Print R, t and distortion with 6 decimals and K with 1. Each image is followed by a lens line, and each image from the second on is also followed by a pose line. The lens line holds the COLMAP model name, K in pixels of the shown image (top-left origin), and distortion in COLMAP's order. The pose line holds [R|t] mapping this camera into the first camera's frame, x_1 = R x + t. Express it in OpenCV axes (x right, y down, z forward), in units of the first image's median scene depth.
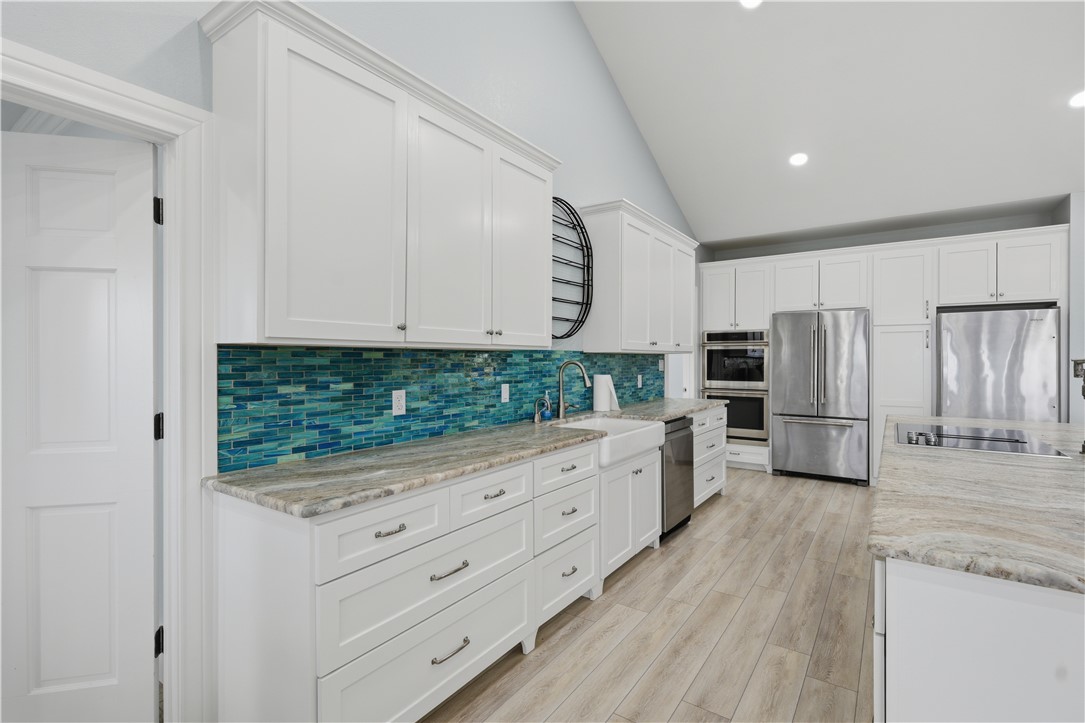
lens RADIAL K [[498.4, 0, 534.6], [0, 498.4, 359.8], [0, 0, 1]] dist [0.011622, -0.004779]
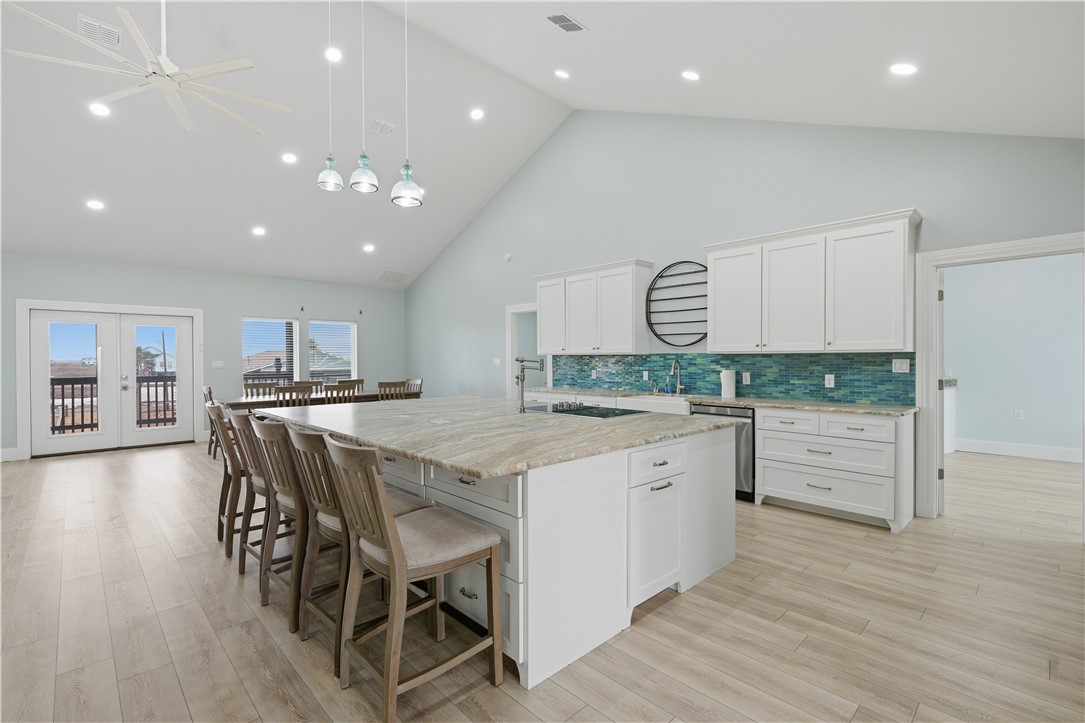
lens RADIAL K [[498.4, 0, 528.7], [0, 498.4, 350.9], [0, 0, 1]] dist [0.011622, -0.004779]
pose [[-0.209697, -0.014477, -0.977659, 2.004958], [0.001200, 0.999886, -0.015063, -0.003137], [0.977766, -0.004332, -0.209655, 0.971822]]
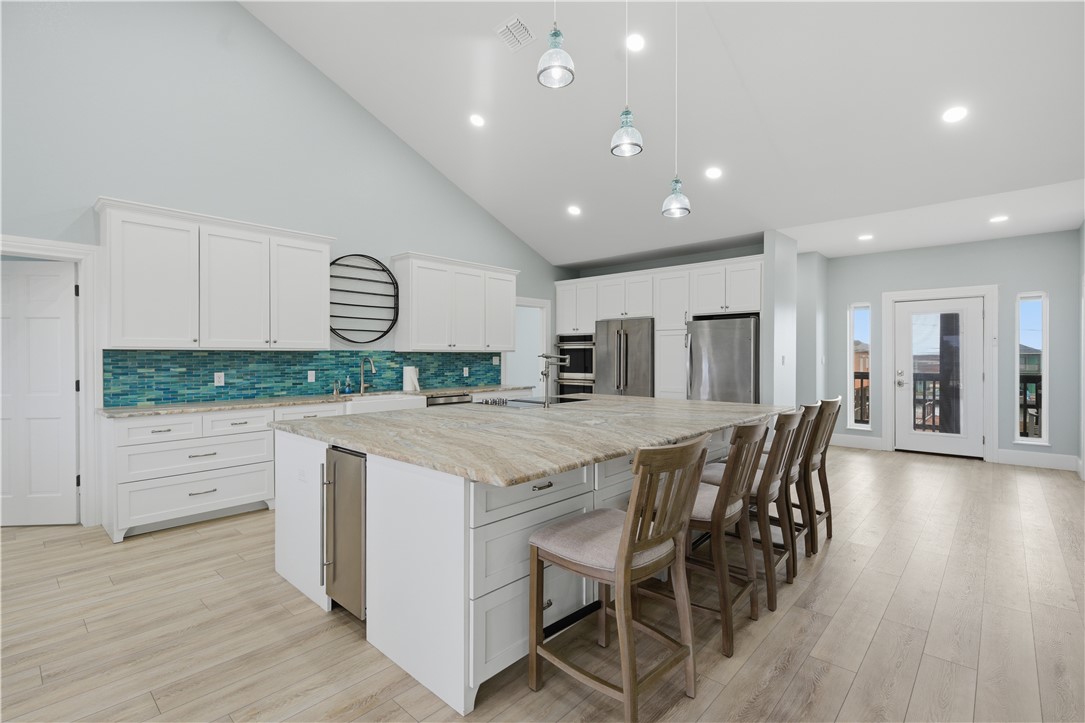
lens RADIAL K [[498.4, 0, 536.8], [0, 498.4, 359.6], [0, 0, 1]] dist [0.011622, -0.004779]
pose [[0.991568, 0.000016, -0.129590, 0.911495], [0.000628, 0.999988, 0.004924, 0.002614], [0.129589, -0.004964, 0.991555, -0.558912]]
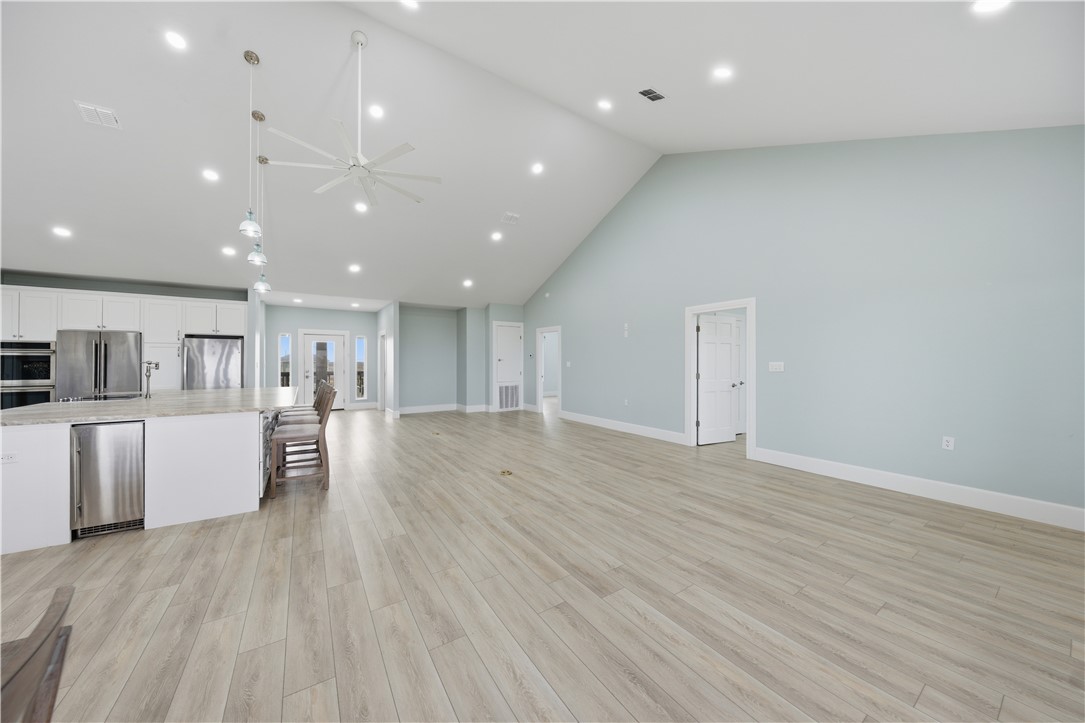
lens RADIAL K [[358.0, 0, 542.6], [0, 358.0, 367.3], [0, 0, 1]] dist [-0.003762, -0.001271]
pose [[0.358521, -0.015074, 0.933400, 0.074358], [0.004518, 0.999886, 0.014413, 0.005419], [-0.933511, -0.000950, 0.358549, -1.127807]]
